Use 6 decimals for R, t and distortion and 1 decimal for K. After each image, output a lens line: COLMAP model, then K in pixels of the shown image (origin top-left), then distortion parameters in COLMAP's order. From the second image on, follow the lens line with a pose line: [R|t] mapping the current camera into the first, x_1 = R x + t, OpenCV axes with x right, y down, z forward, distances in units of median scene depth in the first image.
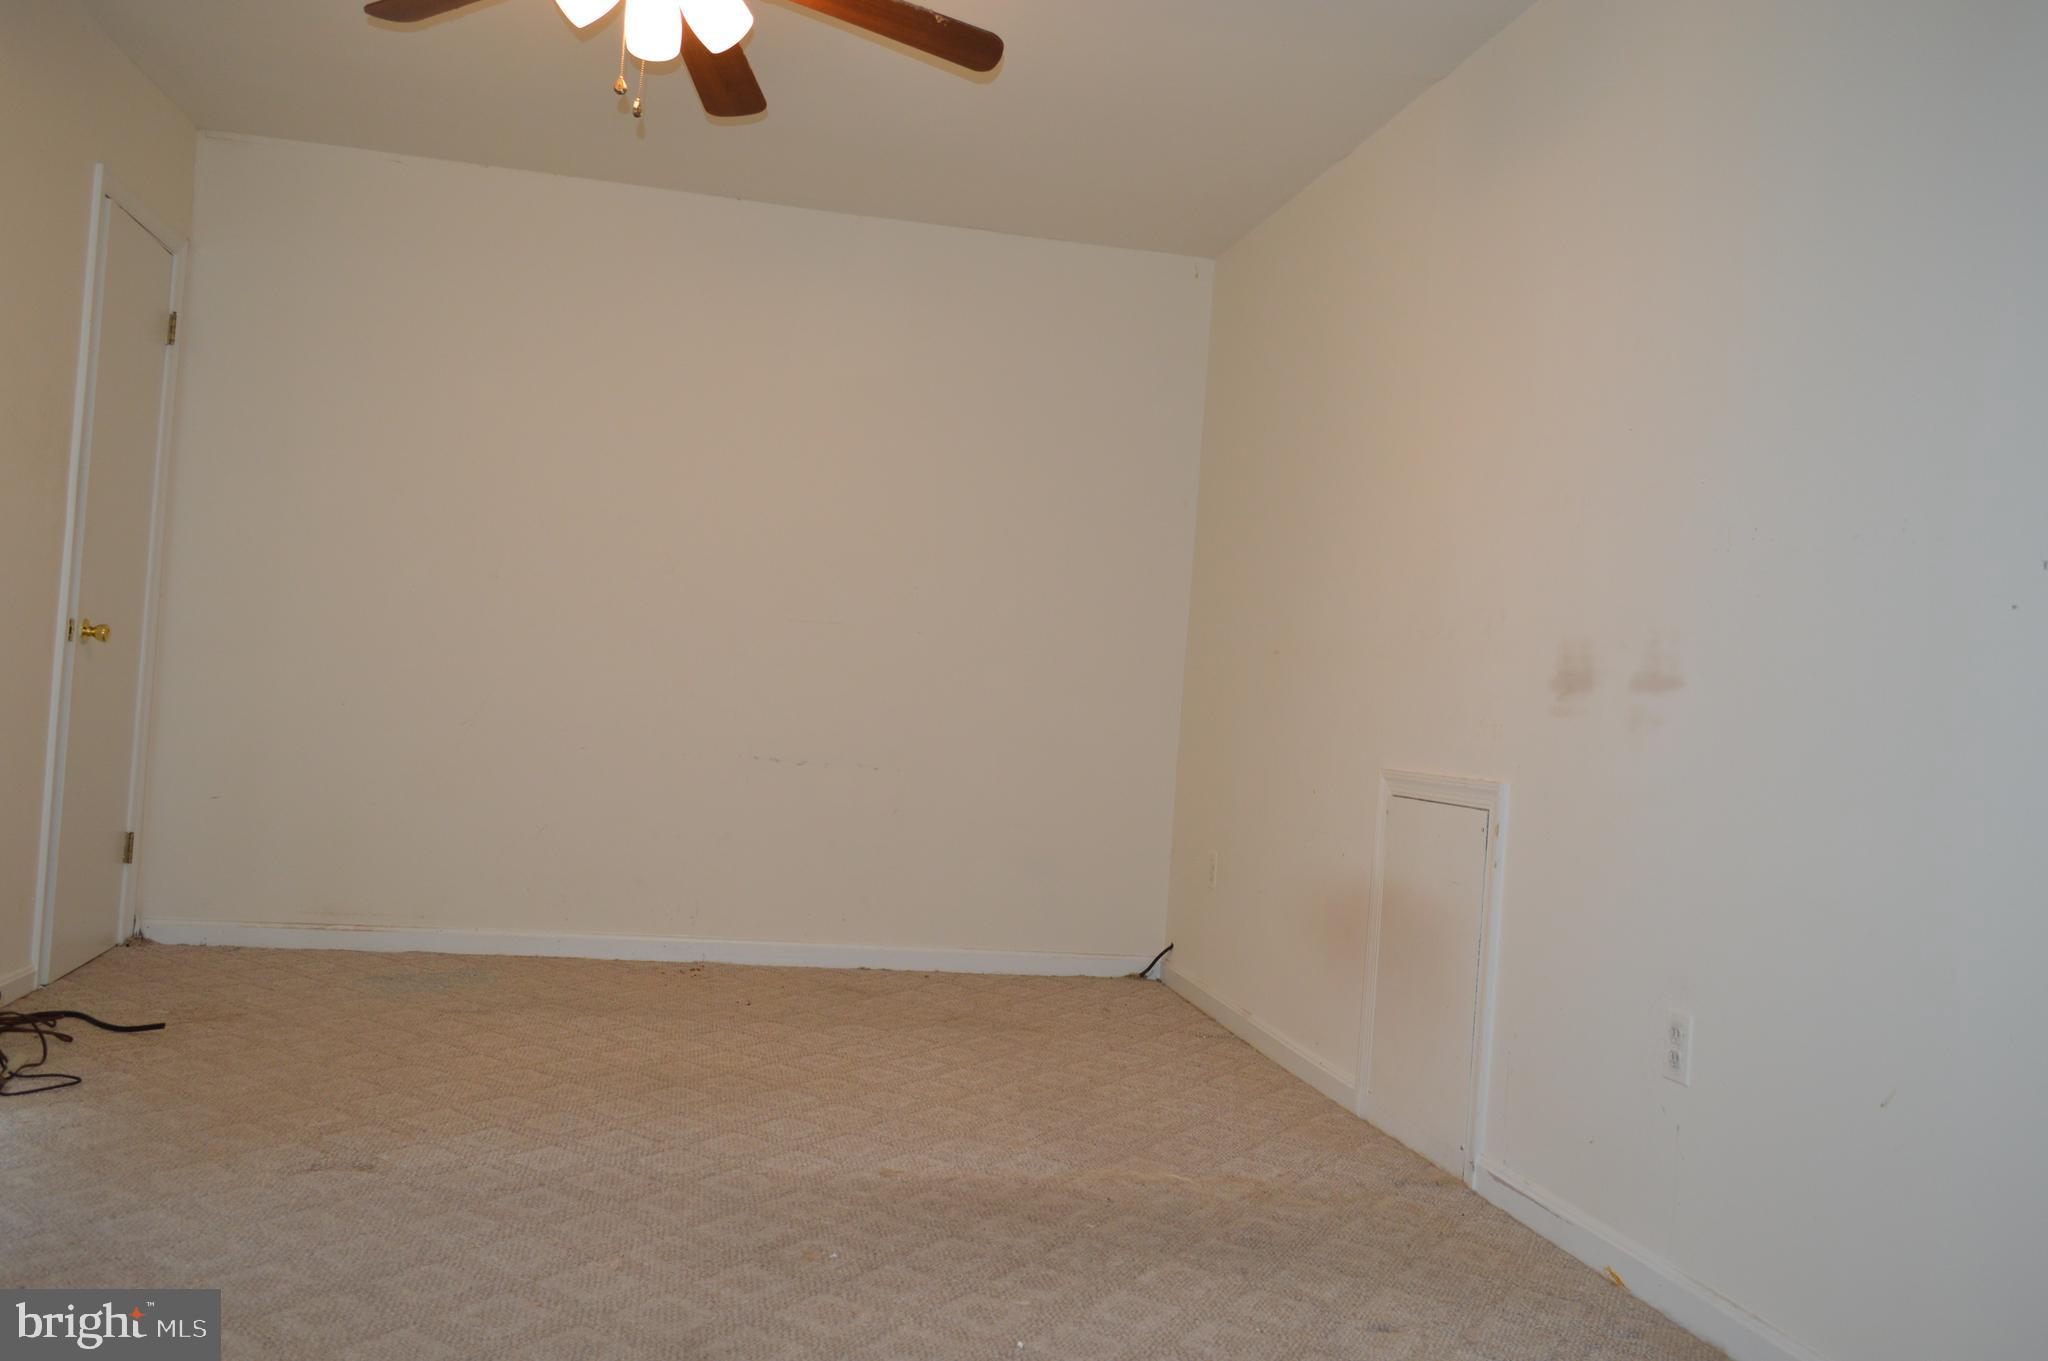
lens RADIAL K [[1615.4, 0, 1025.7], [0, 1615.4, 682.1], [0, 0, 1]] dist [-0.013006, 0.005941]
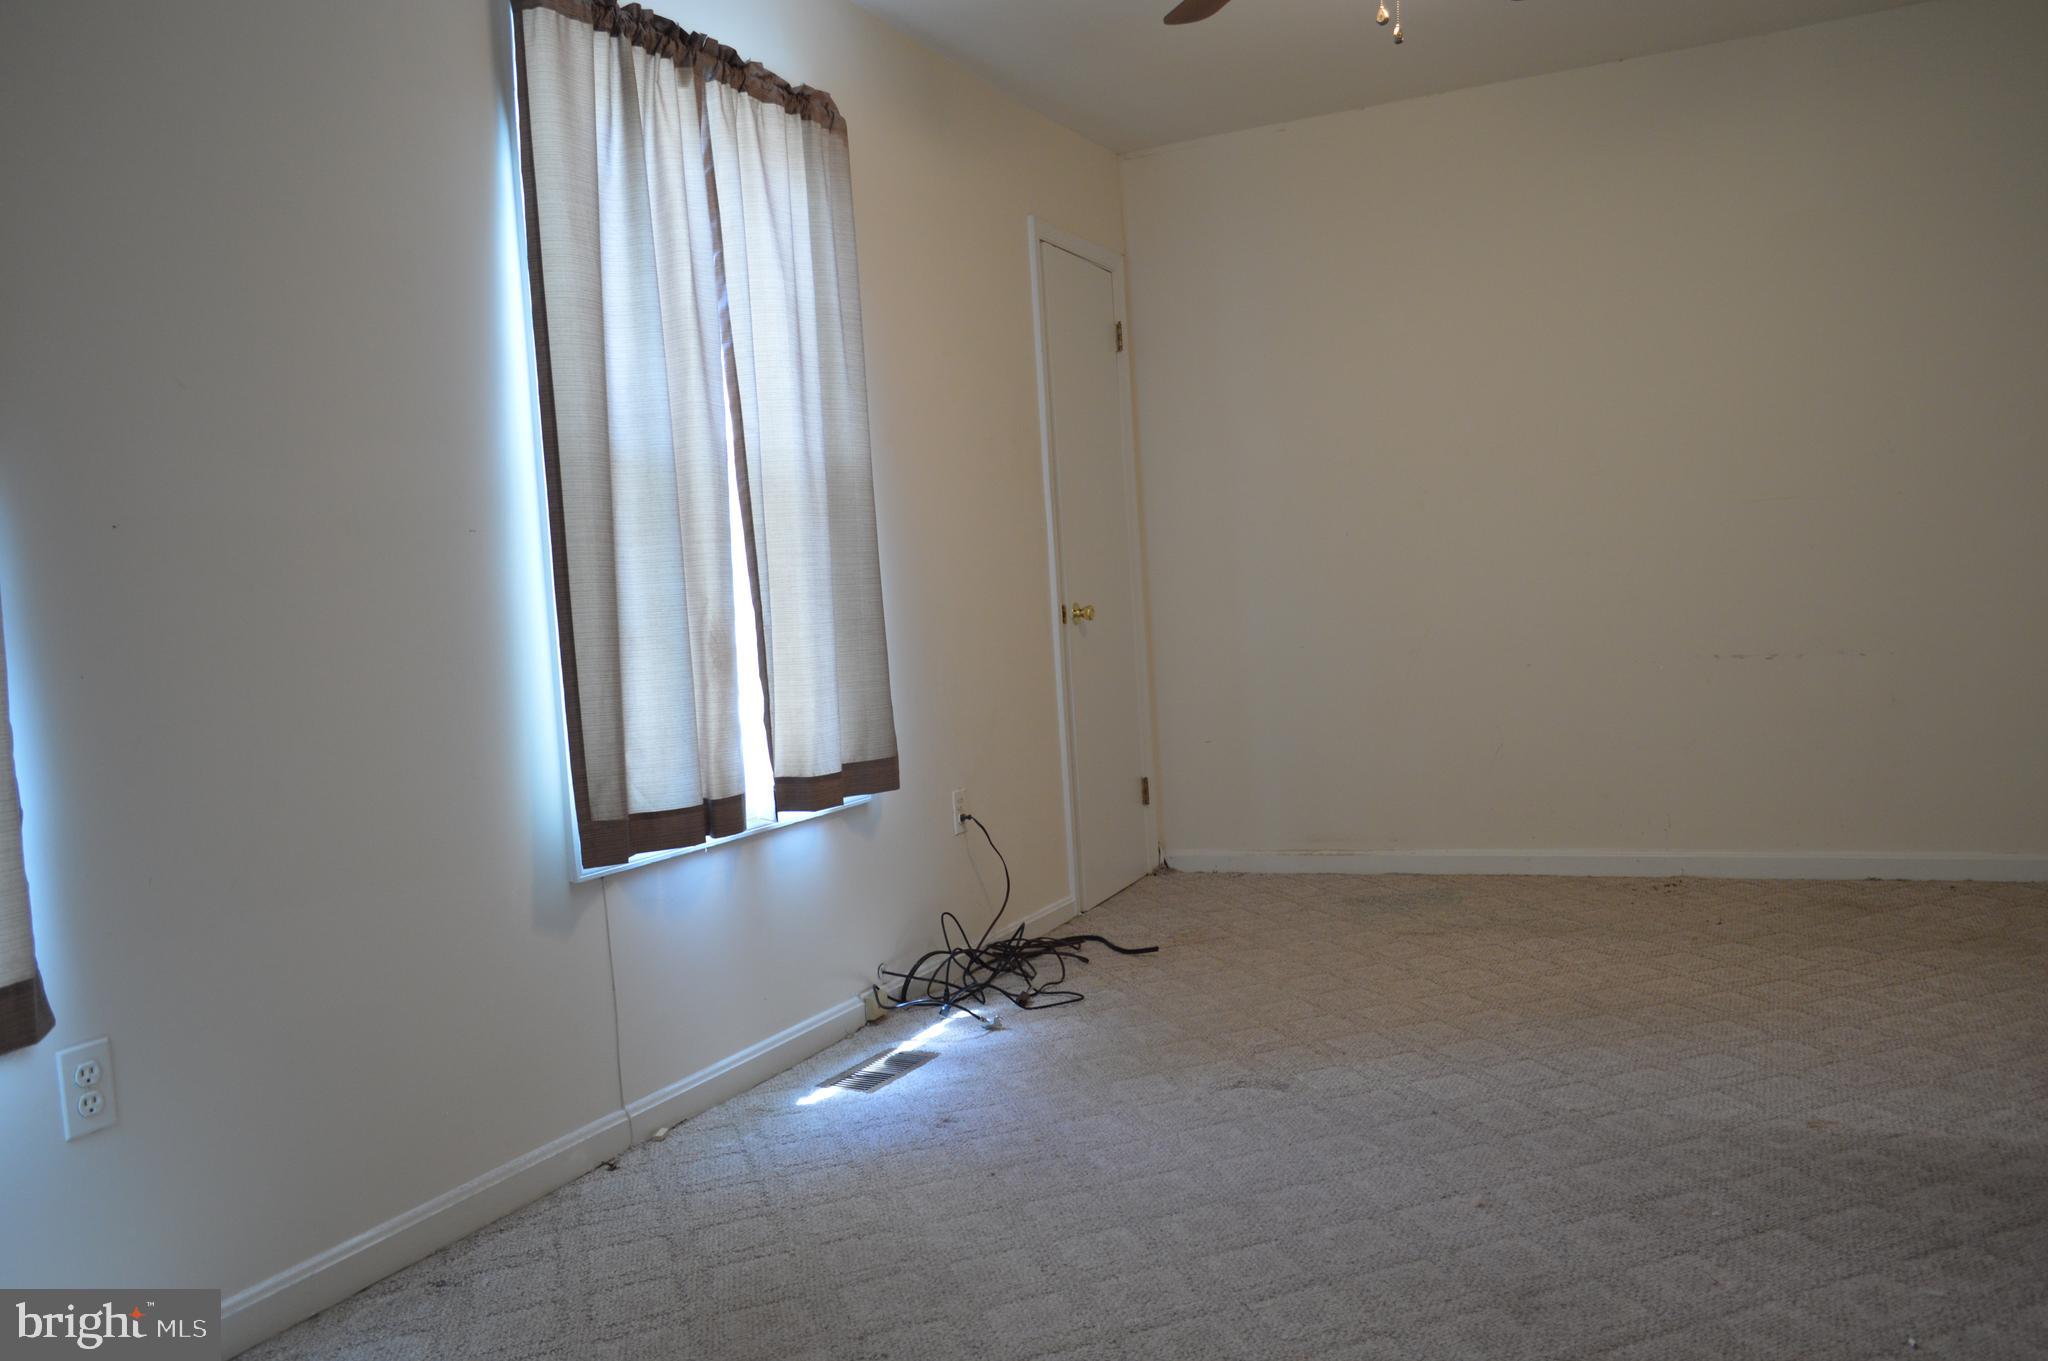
lens RADIAL K [[1615.4, 0, 1031.7], [0, 1615.4, 681.2], [0, 0, 1]] dist [-0.013006, 0.005941]
pose [[0.792444, -0.090976, -0.603121, 0.132616], [0.129402, 0.991381, 0.020481, -0.014982], [0.596059, -0.094275, 0.797387, 0.048057]]
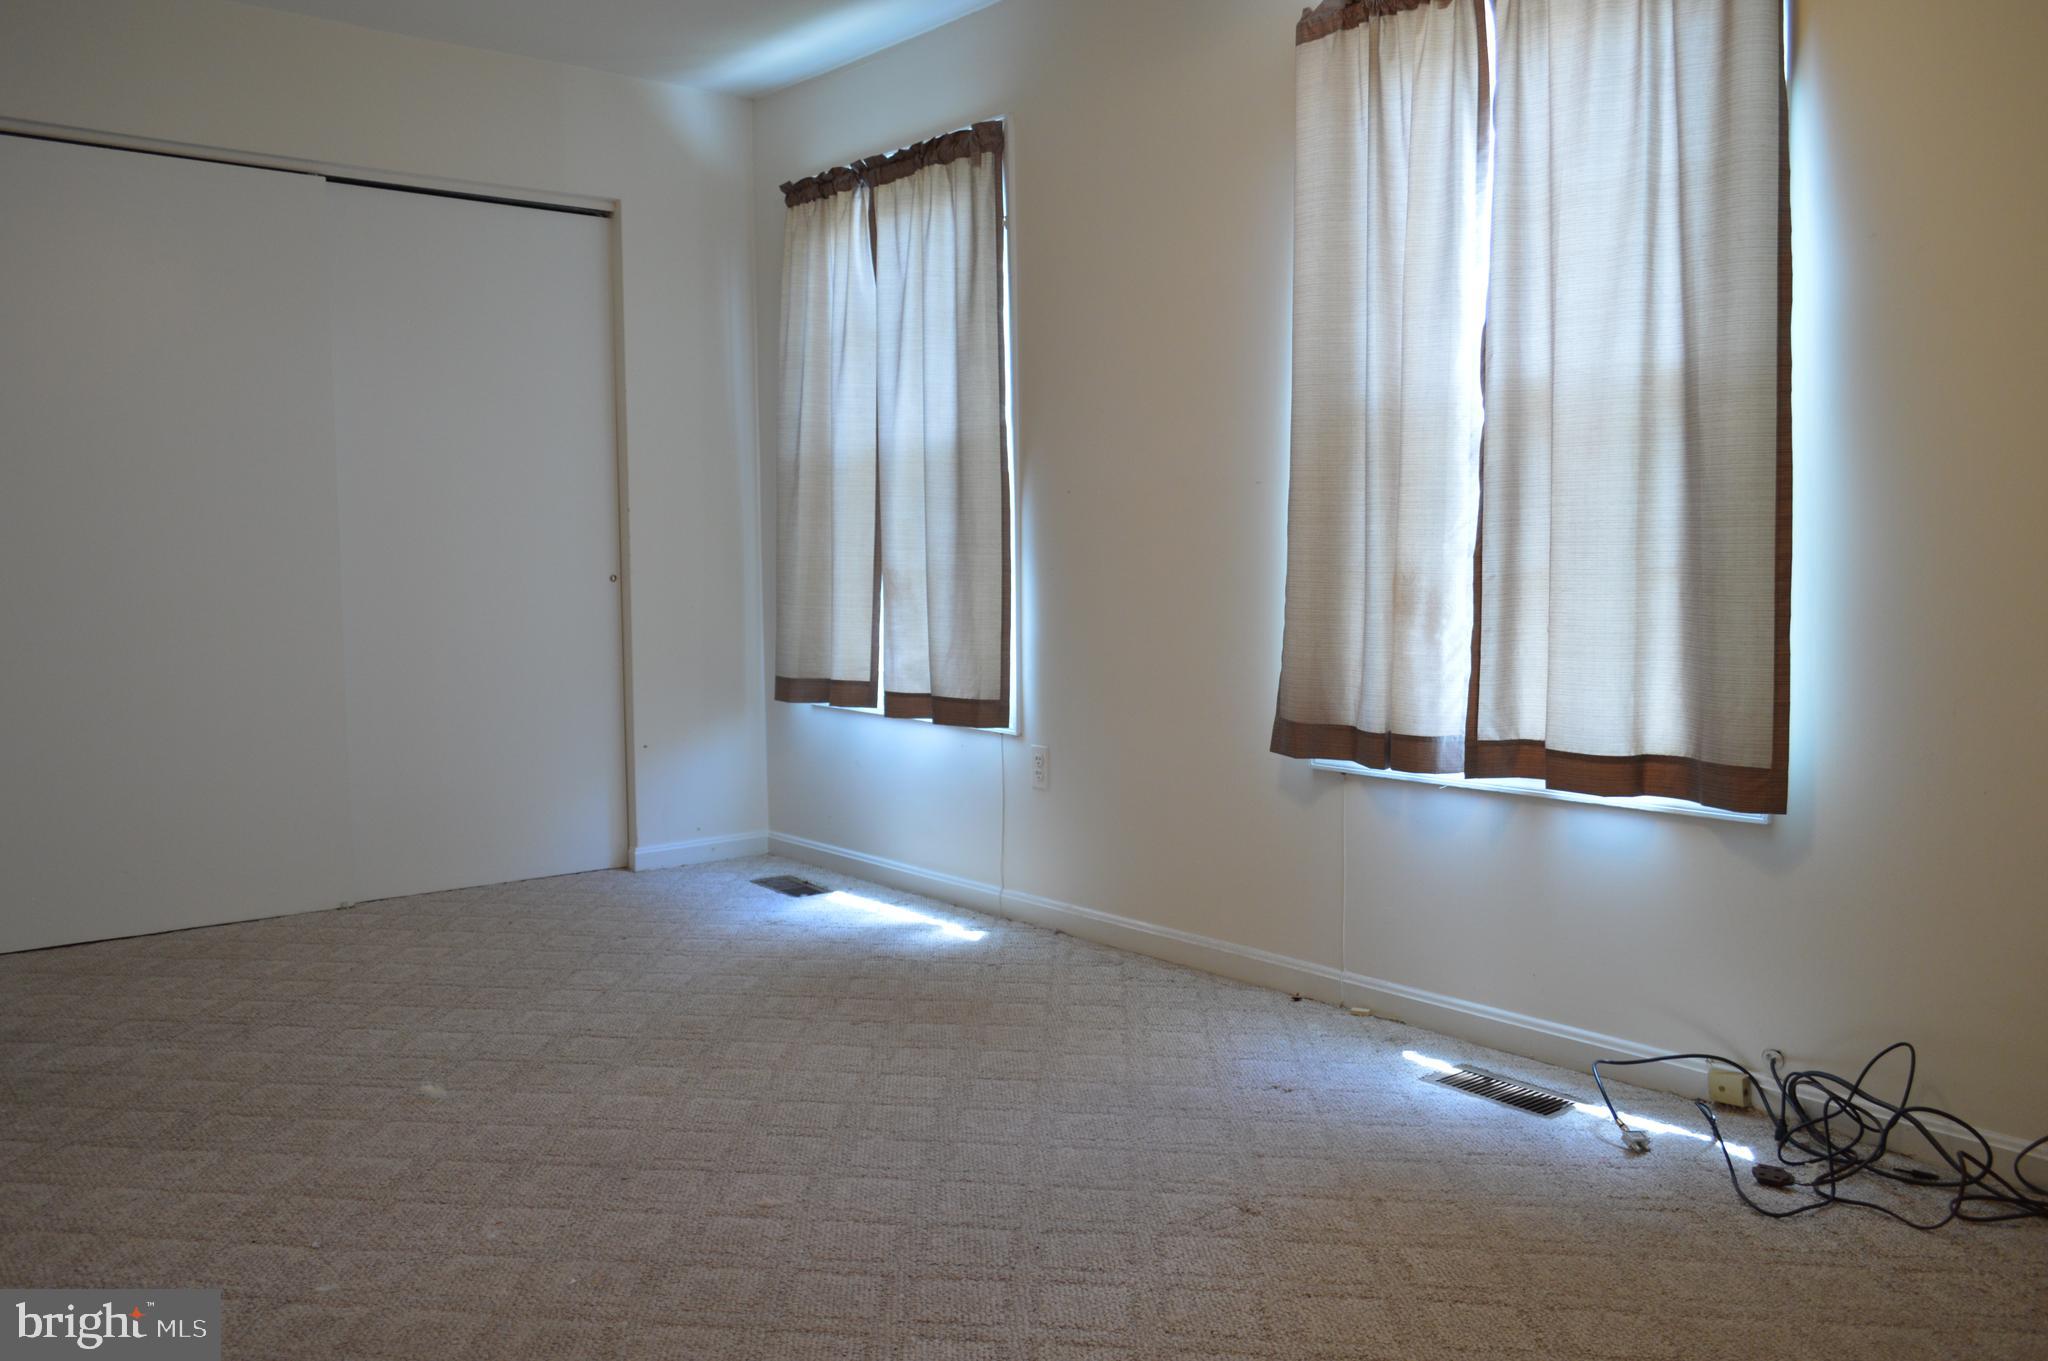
lens RADIAL K [[1615.4, 0, 1034.2], [0, 1615.4, 674.5], [0, 0, 1]] dist [-0.013006, 0.005941]
pose [[-0.878245, -0.033003, -0.477071, 0.069761], [-0.053301, 0.998155, 0.029072, -0.001981], [0.475231, 0.050961, -0.878384, 1.572192]]
